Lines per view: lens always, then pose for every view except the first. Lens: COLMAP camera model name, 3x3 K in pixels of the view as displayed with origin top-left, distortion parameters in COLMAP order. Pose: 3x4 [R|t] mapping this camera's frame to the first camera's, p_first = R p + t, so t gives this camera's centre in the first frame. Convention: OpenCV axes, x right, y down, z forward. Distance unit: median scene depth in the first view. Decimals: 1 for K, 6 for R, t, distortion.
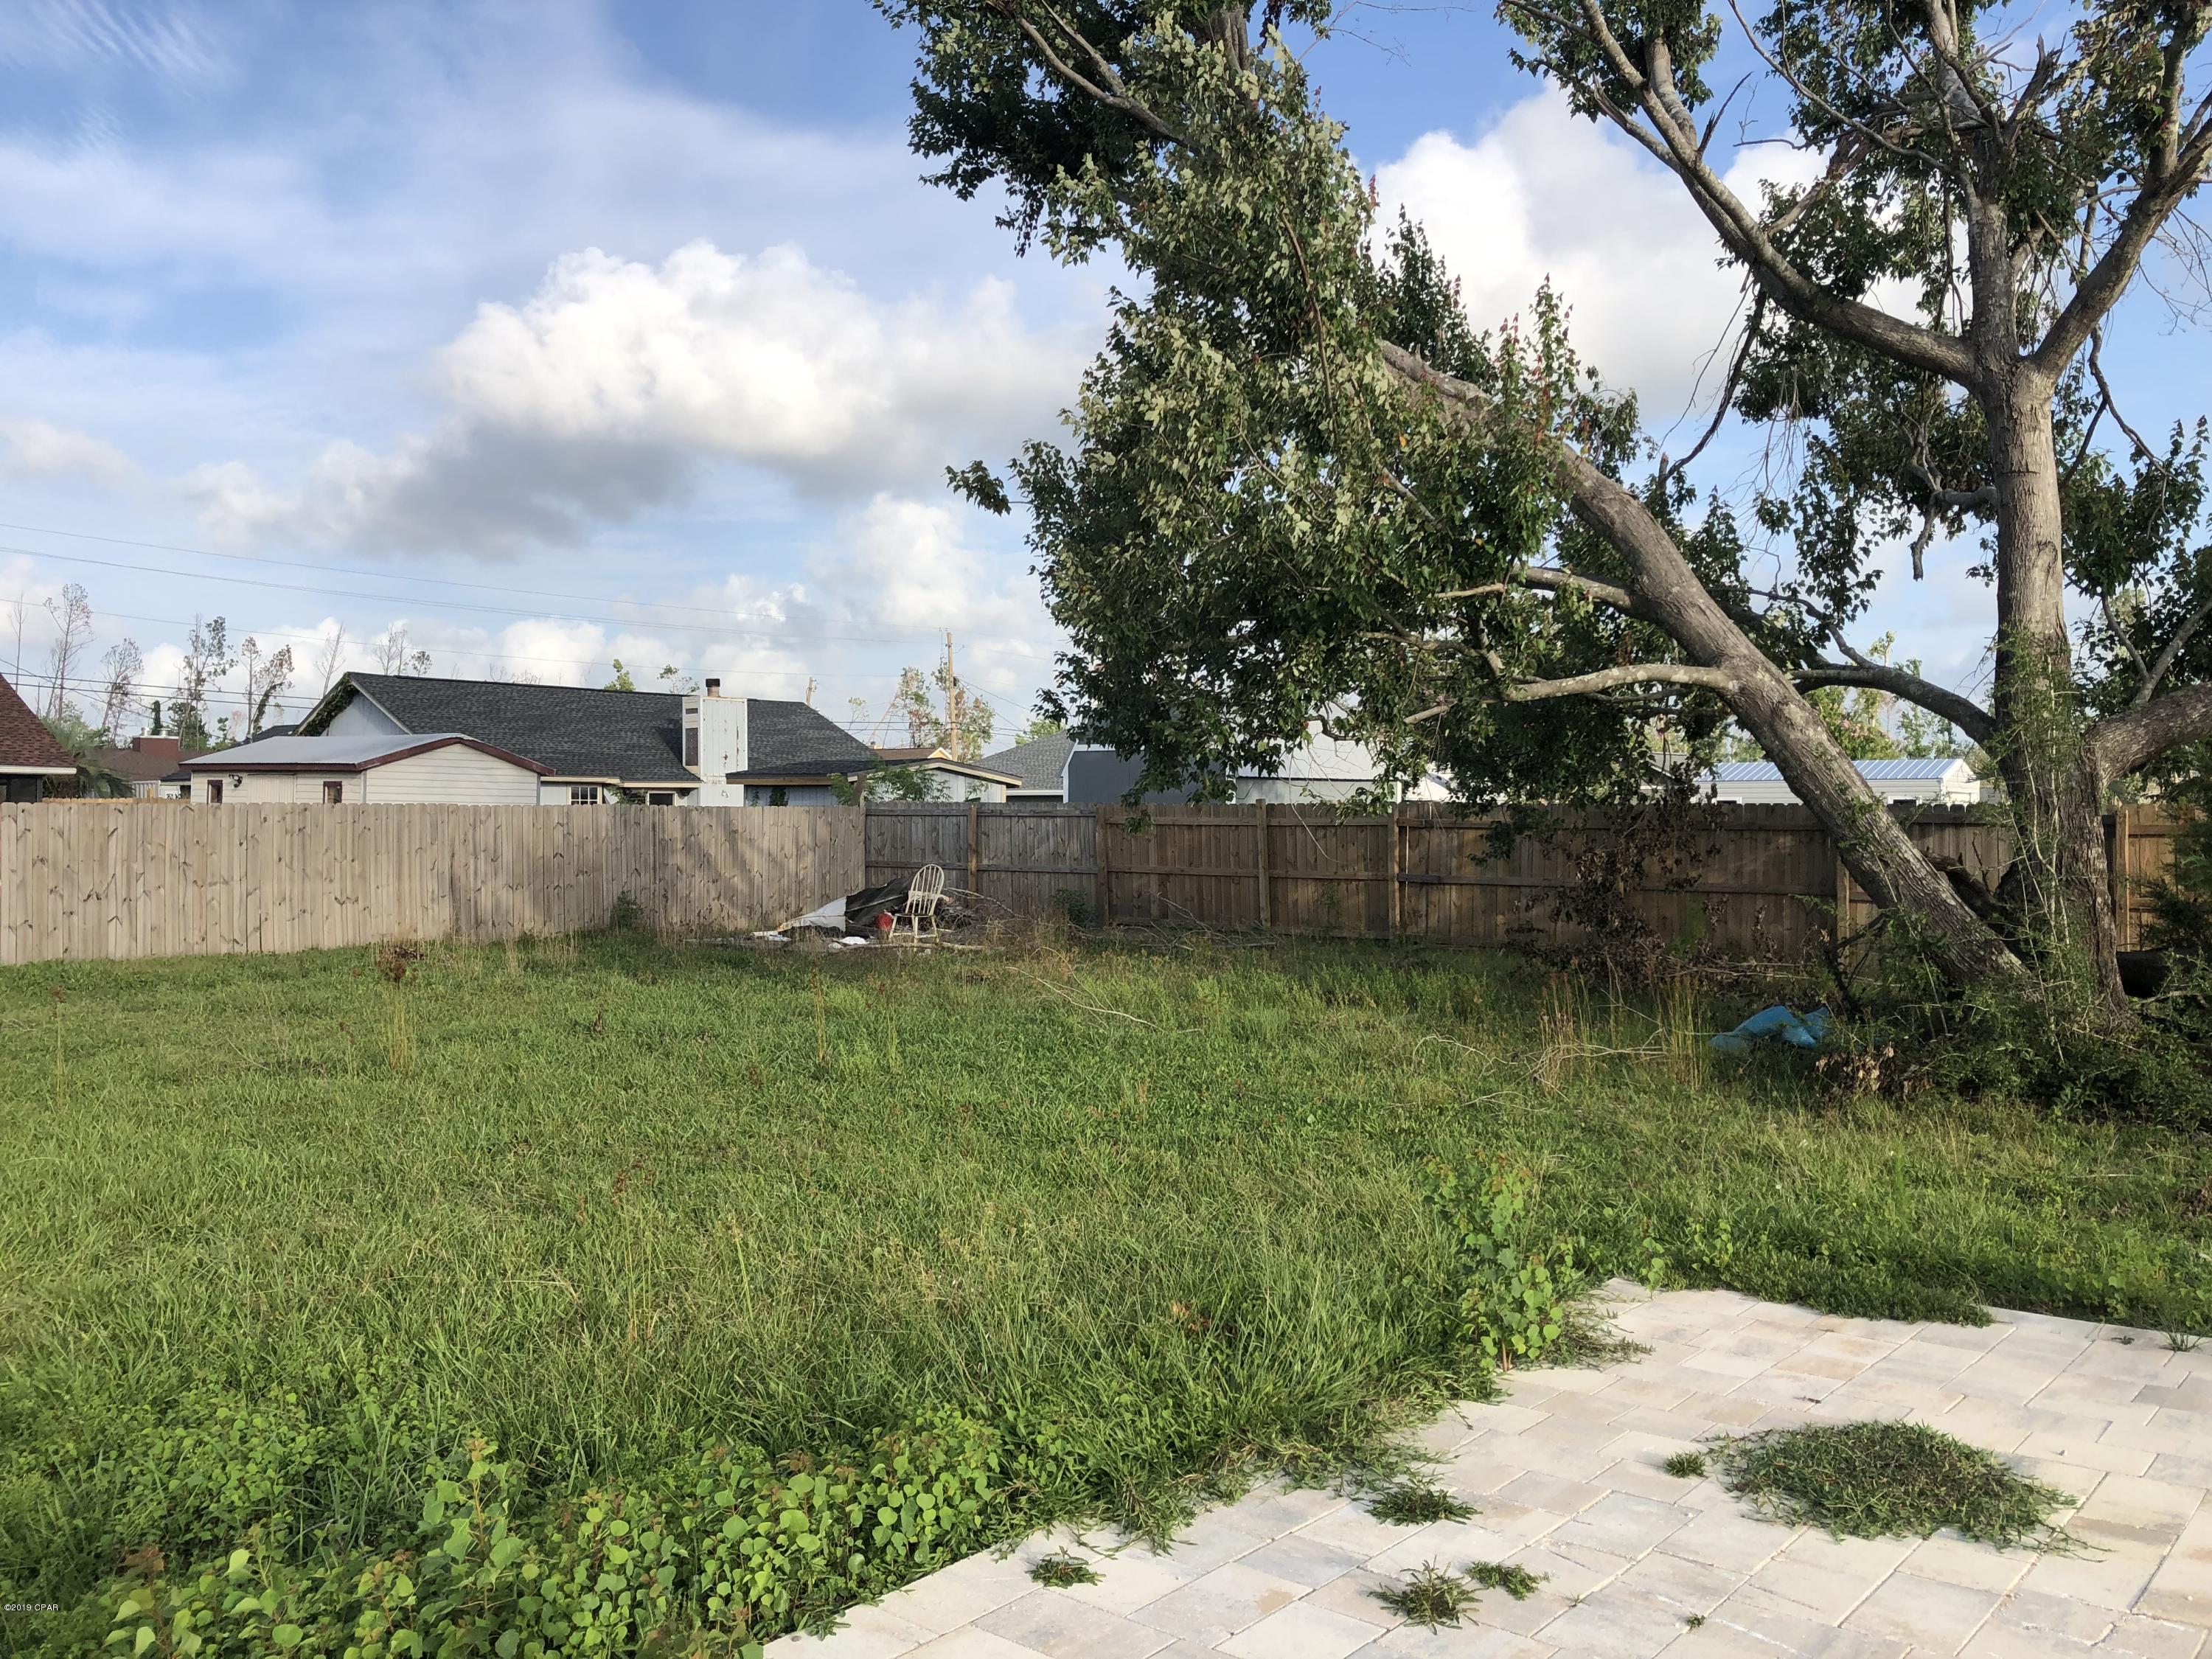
lens RADIAL K [[1791.5, 0, 1091.0], [0, 1791.5, 815.4], [0, 0, 1]] dist [0.038823, -0.063731]
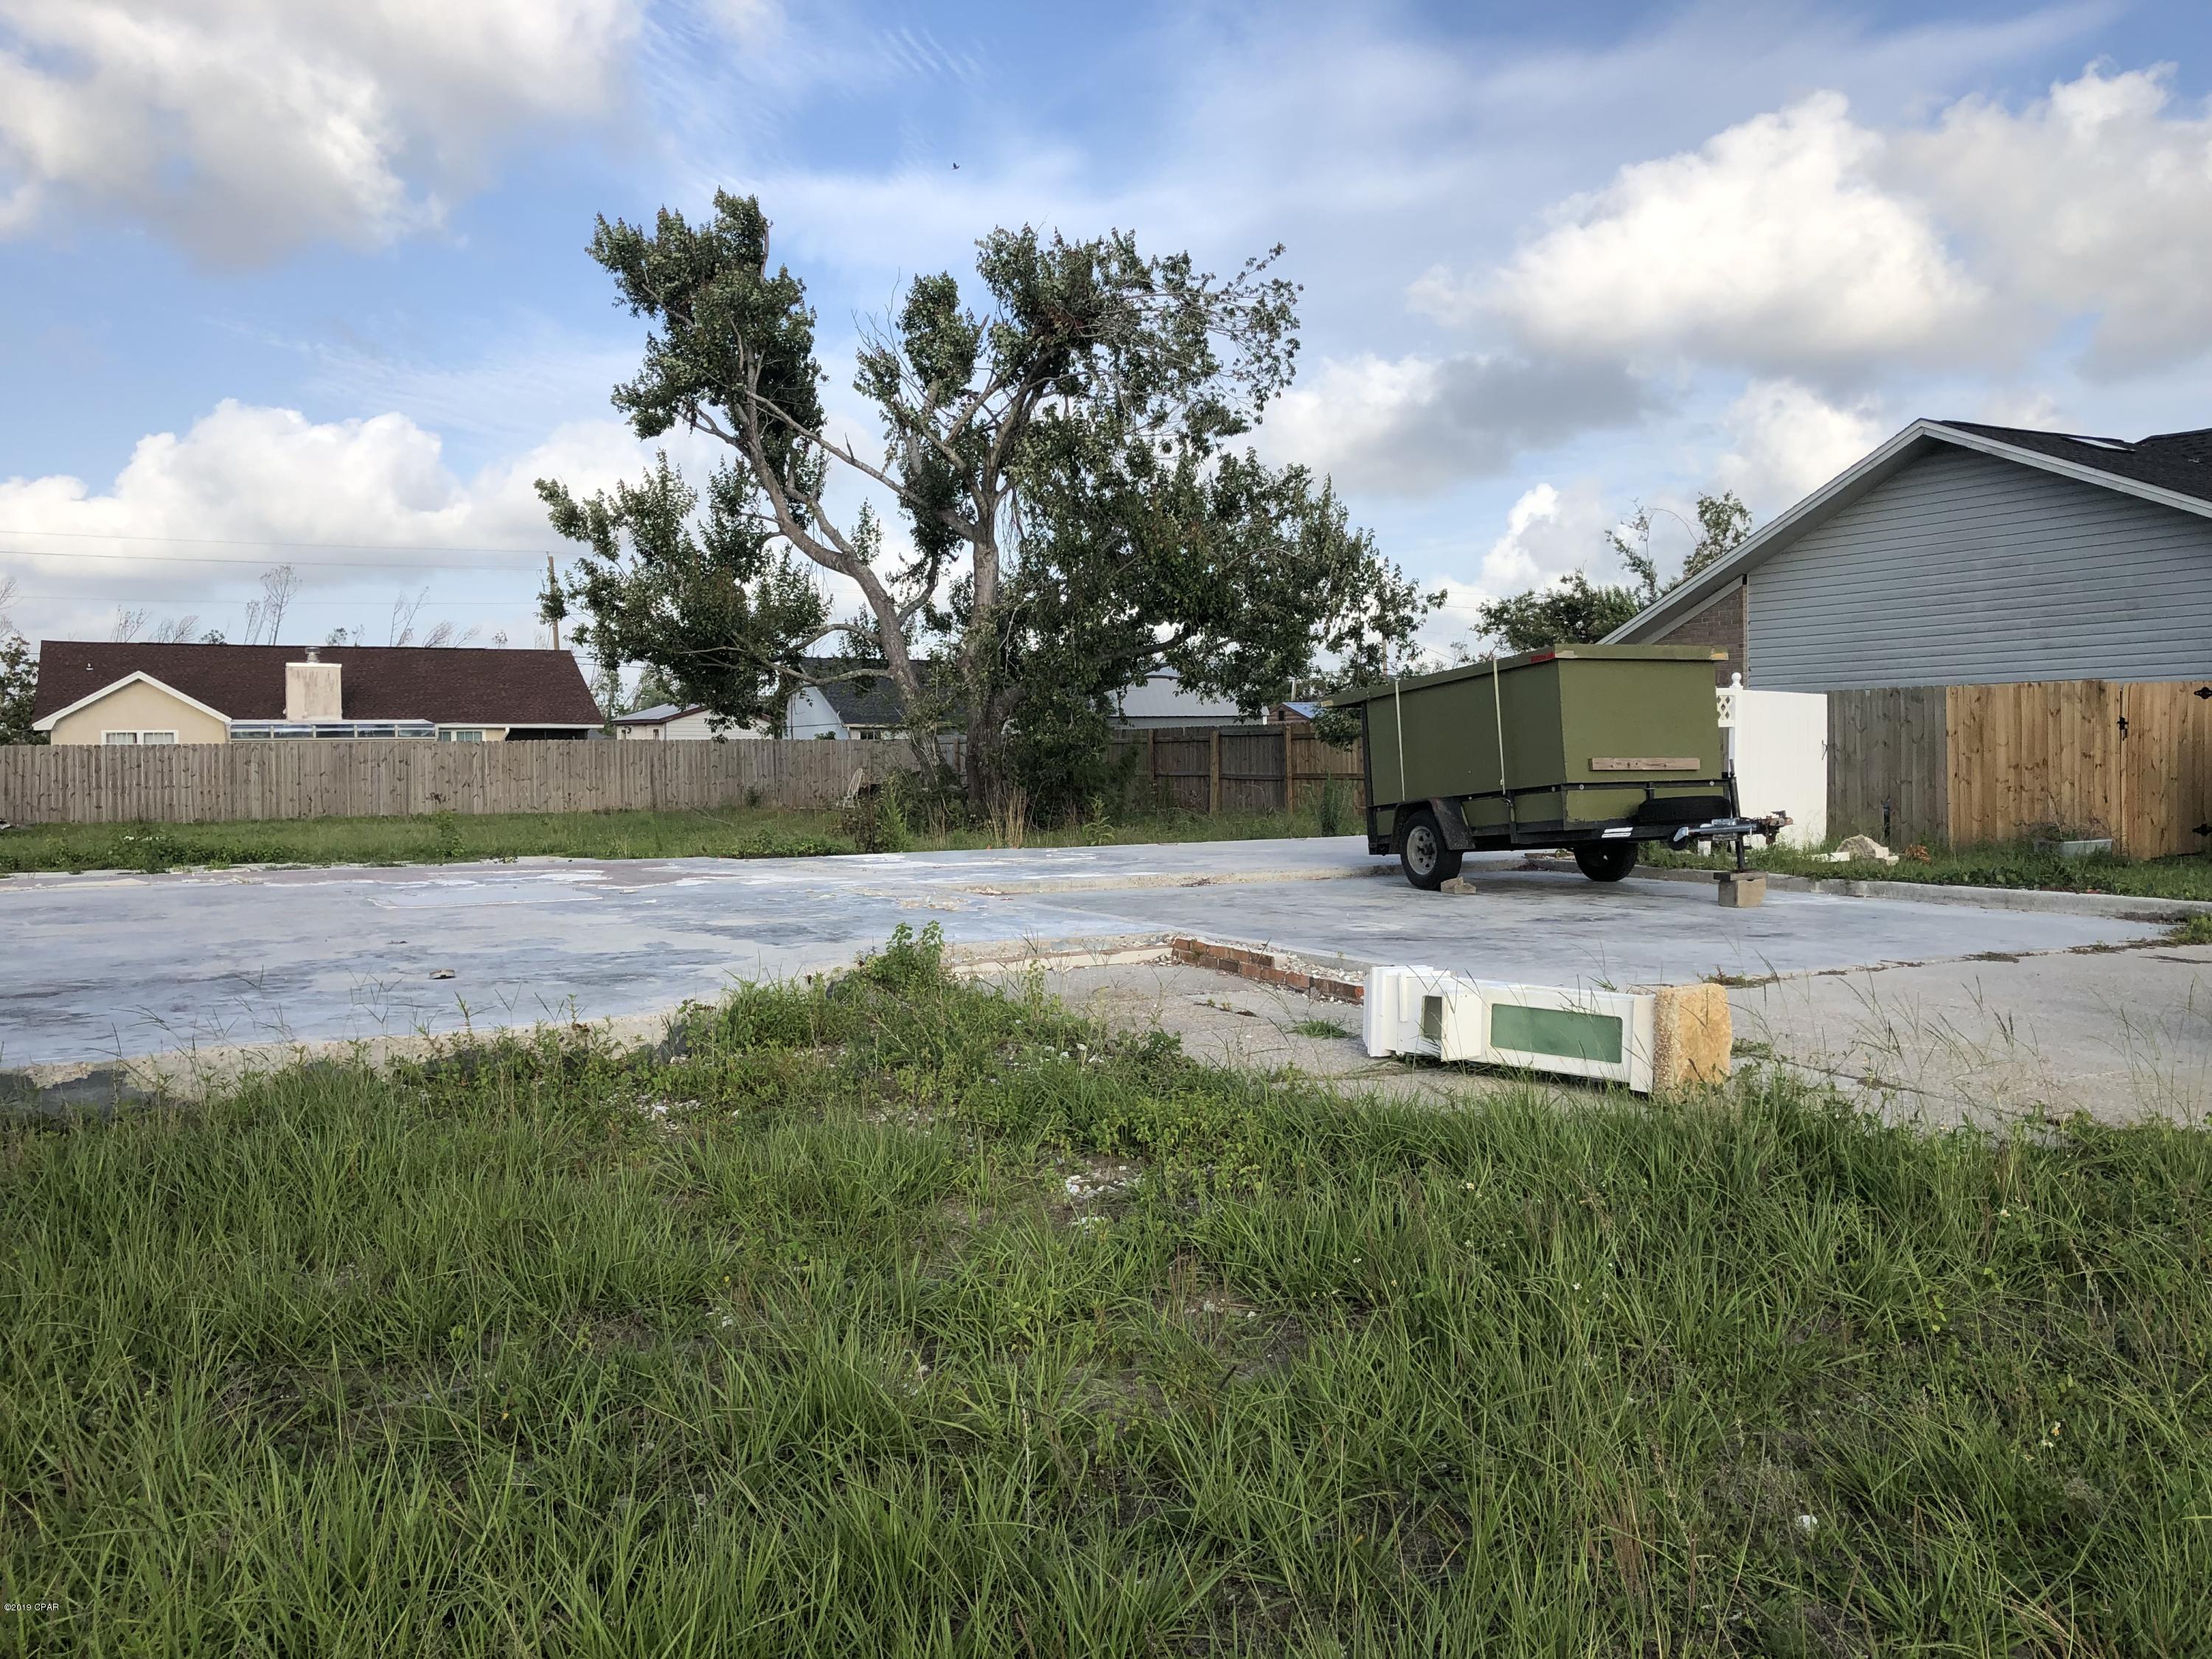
lens RADIAL K [[1791.5, 0, 1108.2], [0, 1791.5, 798.4], [0, 0, 1]] dist [0.038823, -0.063731]
pose [[0.925175, -0.005782, -0.379496, 0.681417], [0.014614, 0.999685, 0.020397, 0.020283], [0.379259, -0.024417, 0.924968, -0.487633]]
